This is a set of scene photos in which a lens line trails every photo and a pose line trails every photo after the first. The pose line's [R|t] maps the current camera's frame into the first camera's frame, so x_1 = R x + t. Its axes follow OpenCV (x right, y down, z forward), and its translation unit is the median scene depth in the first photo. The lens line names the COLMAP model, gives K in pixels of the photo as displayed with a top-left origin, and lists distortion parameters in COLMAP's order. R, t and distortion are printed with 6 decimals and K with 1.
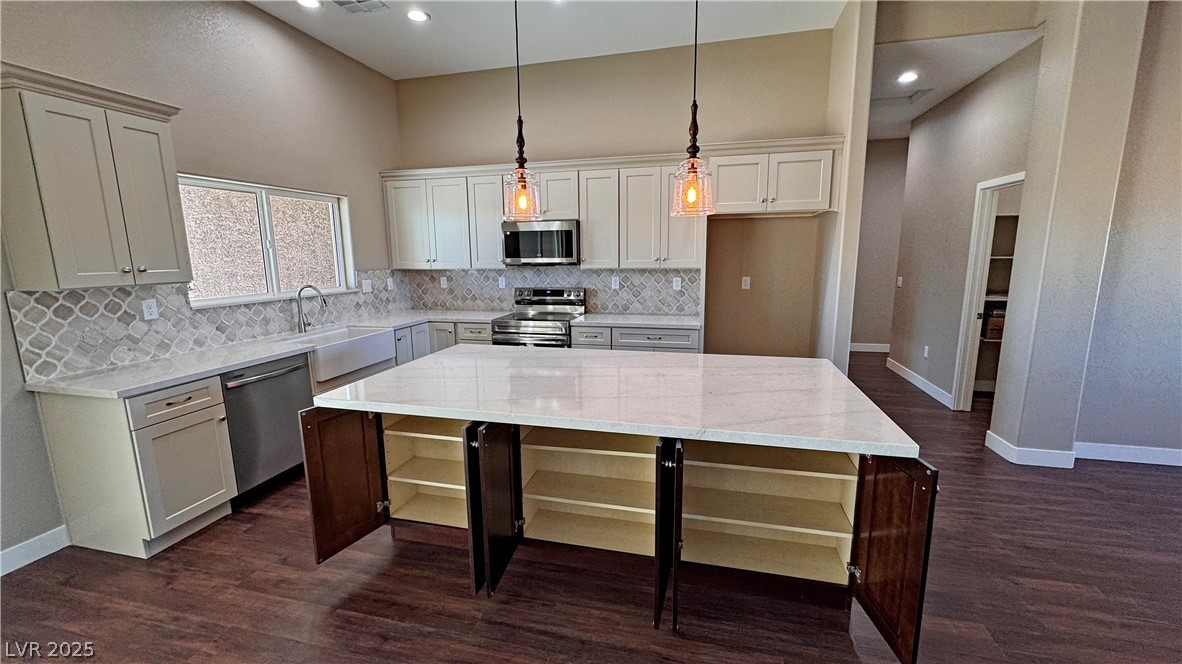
lens RADIAL K [[468.5, 0, 591.9], [0, 468.5, 331.1], [0, 0, 1]] dist [-0.006484, 0.000664]
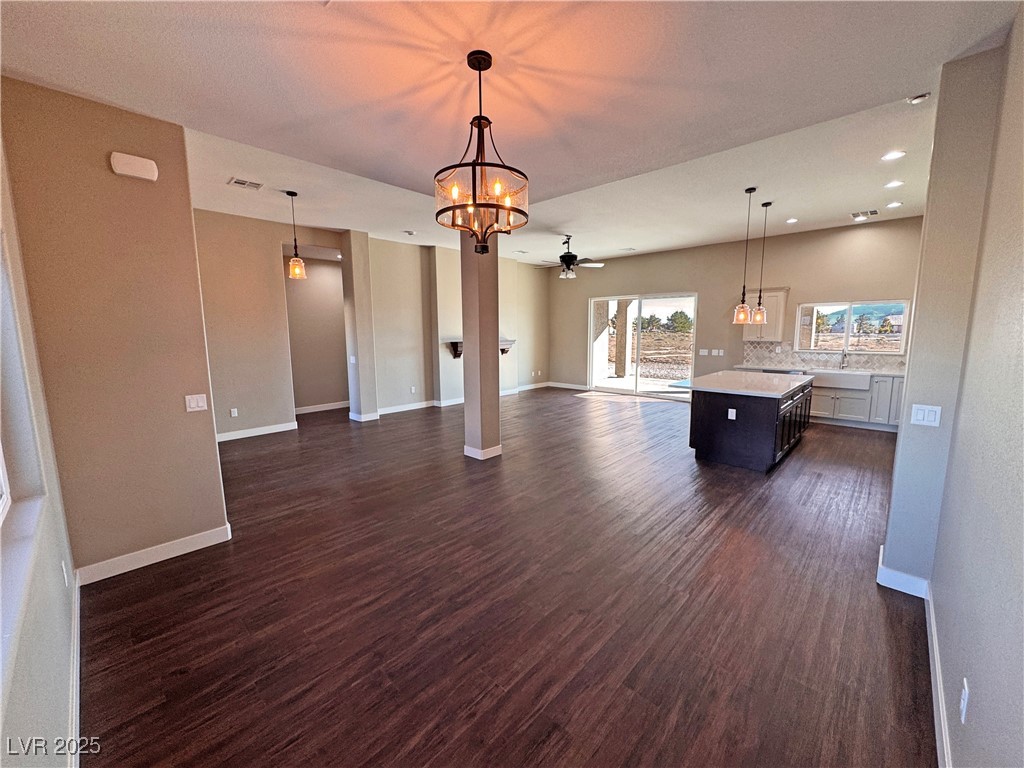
lens RADIAL K [[406.9, 0, 512.1], [0, 406.9, 383.0], [0, 0, 1]] dist [-0.003193, 0.000507]
pose [[-0.488014, 0.127834, -0.863424, 1.900621], [-0.134837, 0.966301, 0.219277, -0.153871], [0.862358, 0.223431, -0.454331, 0.612896]]
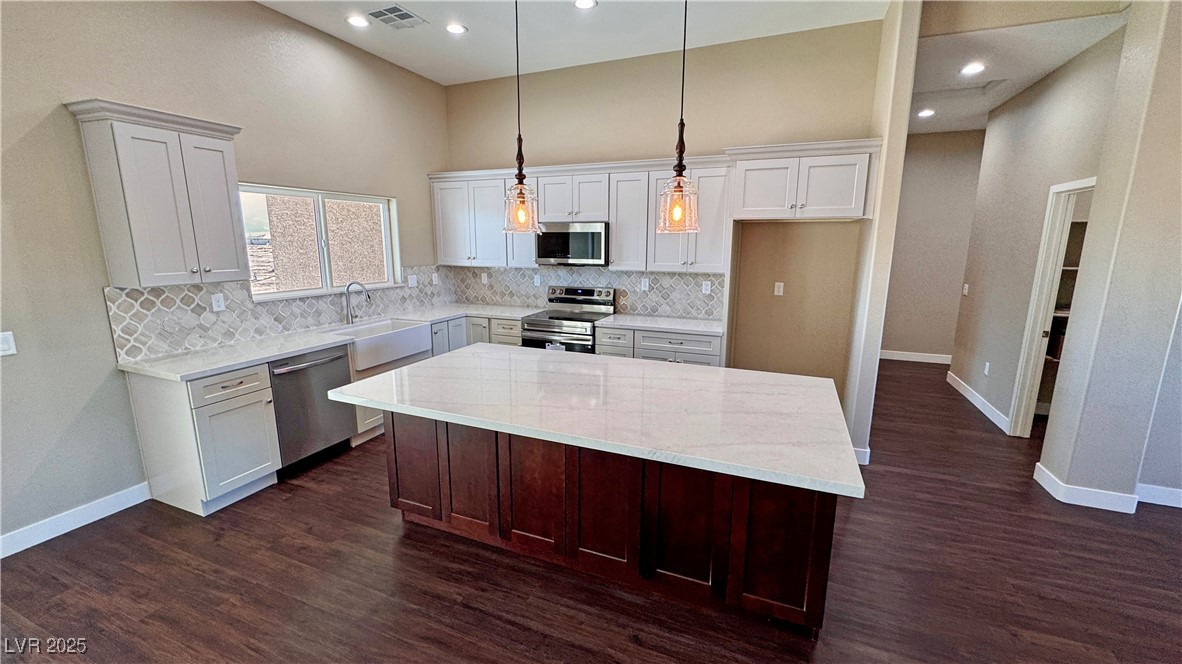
lens RADIAL K [[468.5, 0, 592.2], [0, 468.5, 330.9], [0, 0, 1]] dist [-0.006484, 0.000664]
pose [[0.989428, 0.042185, -0.138757, 0.110708], [-0.038849, 0.998889, 0.026659, -0.035126], [0.139727, -0.020986, 0.989968, -0.015941]]
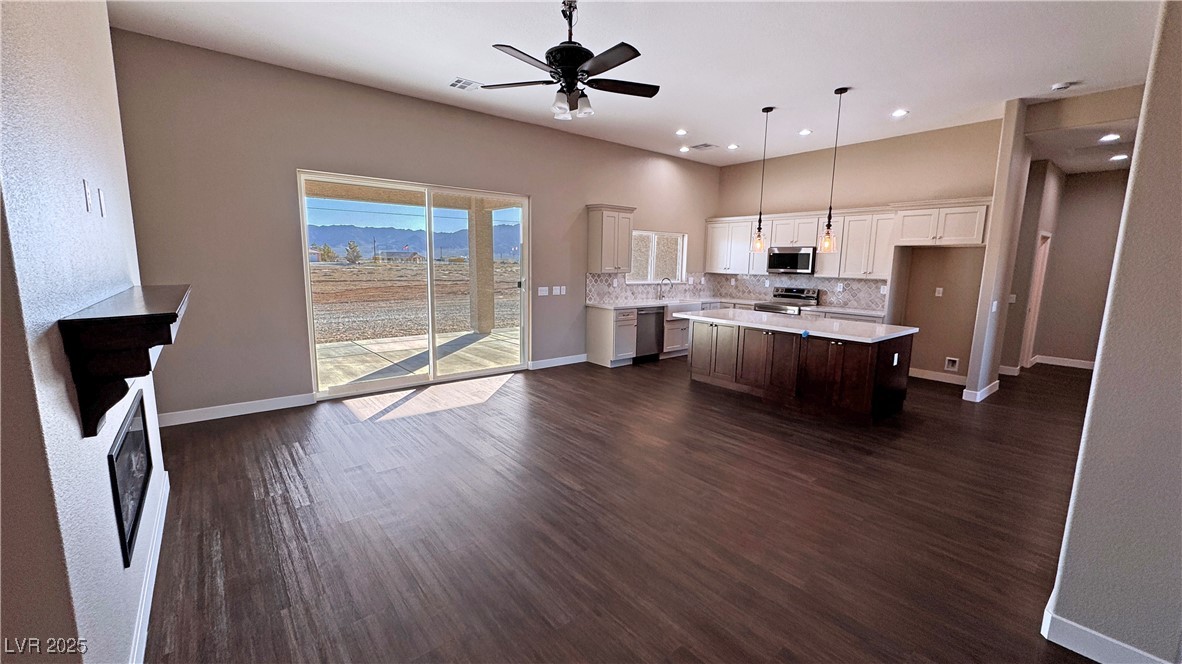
lens RADIAL K [[468.5, 0, 589.4], [0, 468.5, 332.1], [0, 0, 1]] dist [-0.006484, 0.000664]
pose [[0.799337, 0.114825, -0.589810, 0.428390], [-0.125490, 0.991828, 0.023021, 0.153139], [0.587633, 0.055614, 0.807214, -0.981775]]
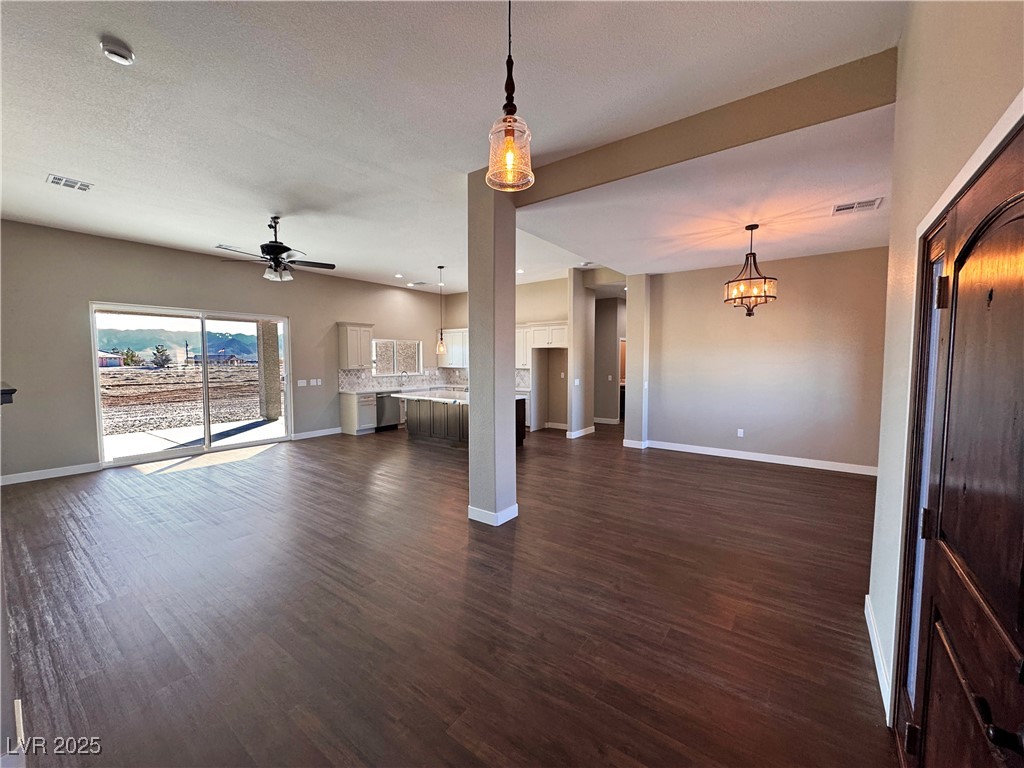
lens RADIAL K [[406.9, 0, 511.3], [0, 406.9, 383.8], [0, 0, 1]] dist [-0.003193, 0.000507]
pose [[0.921724, 0.031909, -0.386532, 1.140049], [-0.072300, 0.993277, -0.090411, 0.183626], [0.381048, 0.111280, 0.917834, -1.240733]]
